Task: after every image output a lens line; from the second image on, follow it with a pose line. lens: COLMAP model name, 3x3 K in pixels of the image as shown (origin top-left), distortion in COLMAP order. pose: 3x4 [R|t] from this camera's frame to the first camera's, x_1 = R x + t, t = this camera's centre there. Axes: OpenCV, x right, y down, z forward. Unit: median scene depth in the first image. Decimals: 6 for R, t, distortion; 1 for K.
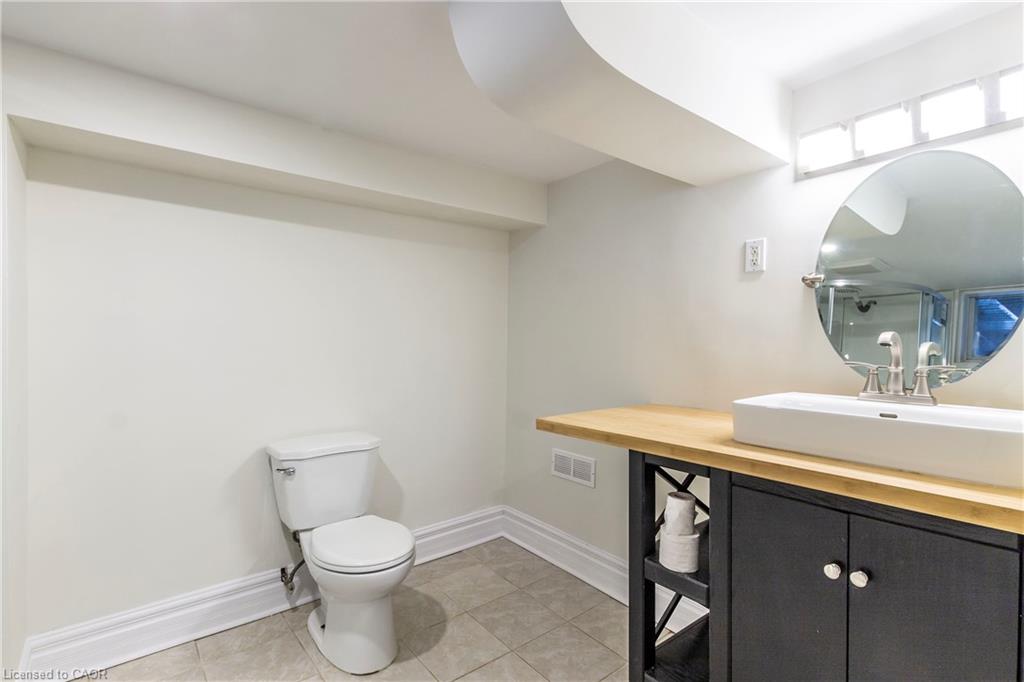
lens RADIAL K [[486.7, 0, 518.3], [0, 486.7, 345.6], [0, 0, 1]] dist [0.012891, -0.006916]
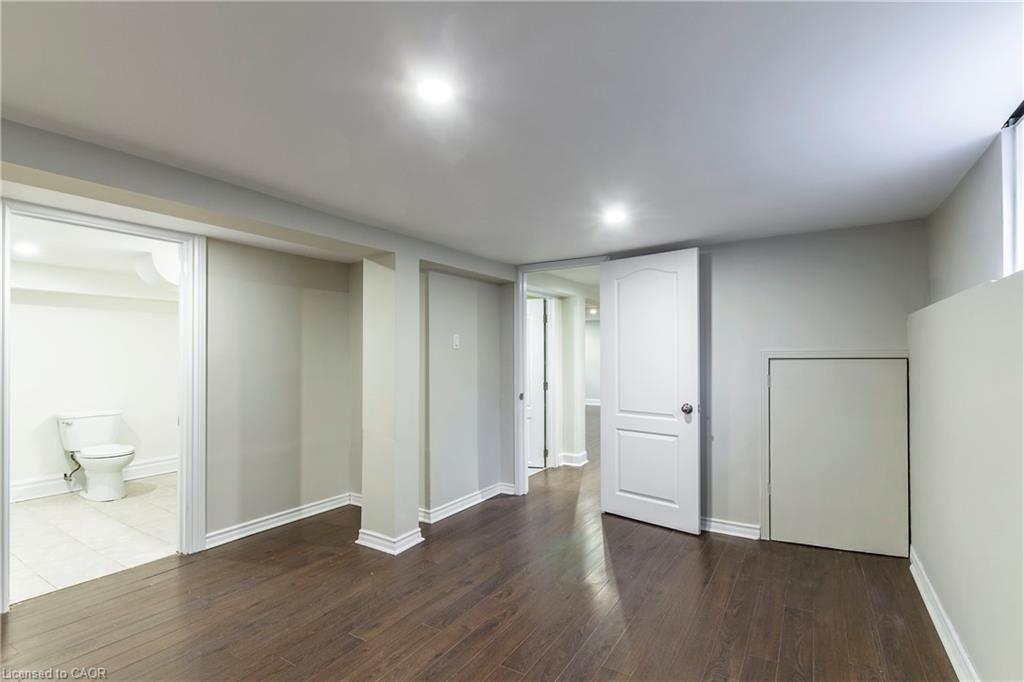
lens RADIAL K [[486.7, 0, 513.2], [0, 486.7, 346.4], [0, 0, 1]] dist [0.012891, -0.006916]
pose [[0.953934, -0.006855, 0.299937, 0.797938], [0.012935, 0.999749, -0.018289, -0.027103], [-0.299737, 0.021326, 0.953784, -1.749571]]
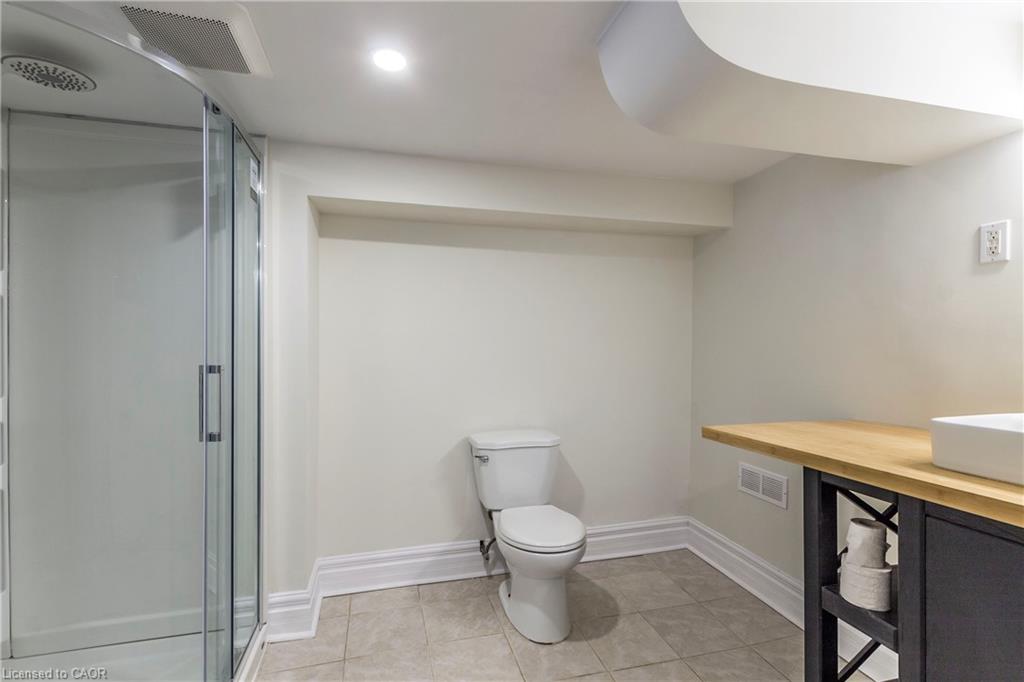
lens RADIAL K [[486.7, 0, 517.5], [0, 486.7, 346.5], [0, 0, 1]] dist [0.012891, -0.006916]
pose [[0.914093, -0.004875, -0.405475, 0.089466], [-0.000324, 0.999919, -0.012753, -0.001266], [0.405504, 0.011789, 0.914017, -0.058341]]
